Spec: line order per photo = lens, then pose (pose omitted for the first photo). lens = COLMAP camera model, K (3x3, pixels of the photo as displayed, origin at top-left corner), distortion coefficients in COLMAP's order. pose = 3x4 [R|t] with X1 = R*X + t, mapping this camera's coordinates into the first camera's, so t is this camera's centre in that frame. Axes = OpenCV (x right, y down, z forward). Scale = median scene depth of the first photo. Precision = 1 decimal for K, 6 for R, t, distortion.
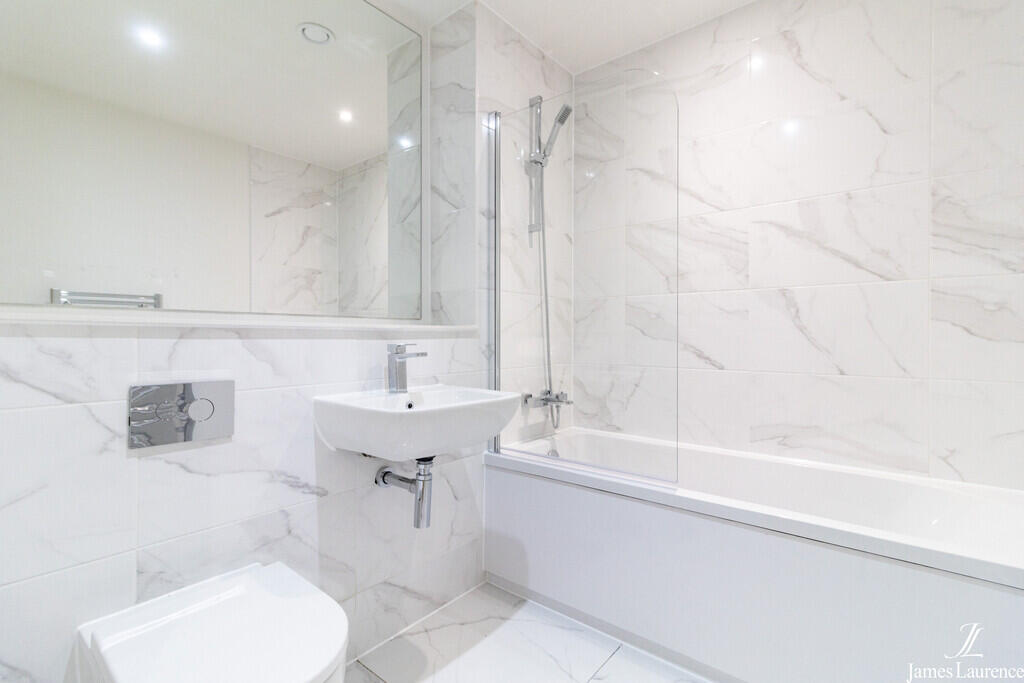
lens RADIAL K [[482.3, 0, 516.6], [0, 482.3, 337.7], [0, 0, 1]] dist [0.002780, 0.000720]
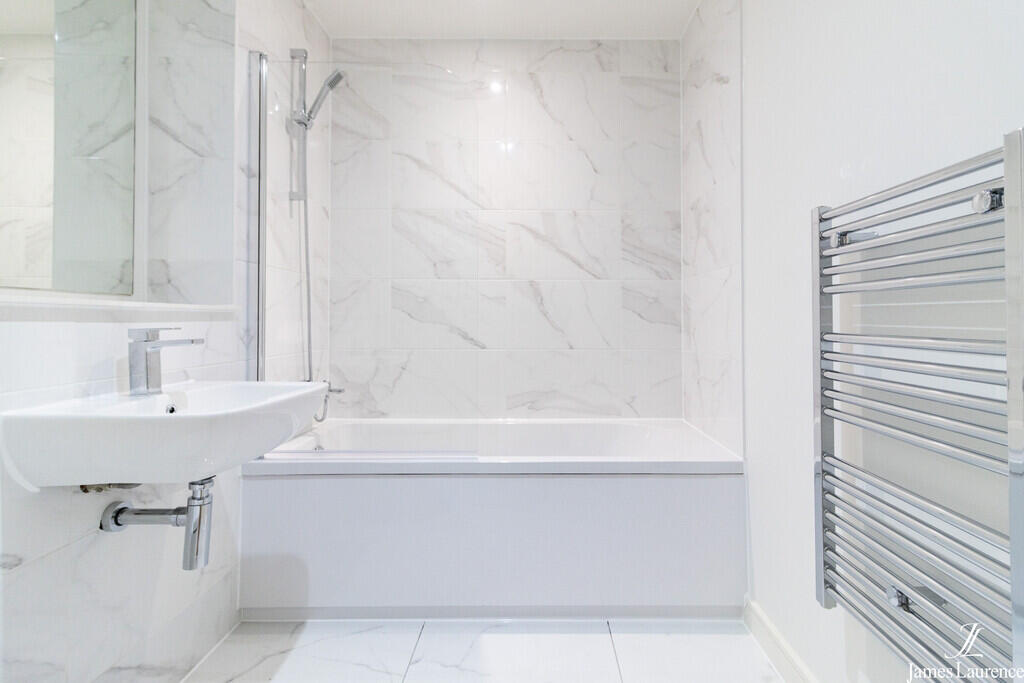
lens RADIAL K [[510.7, 0, 514.5], [0, 510.7, 312.2], [0, 0, 1]] dist [0.002348, 0.000830]
pose [[0.758948, 0.012959, 0.651023, -0.300878], [0.001583, 0.999762, -0.021746, 0.006039], [-0.651150, 0.017534, 0.758747, 0.043513]]
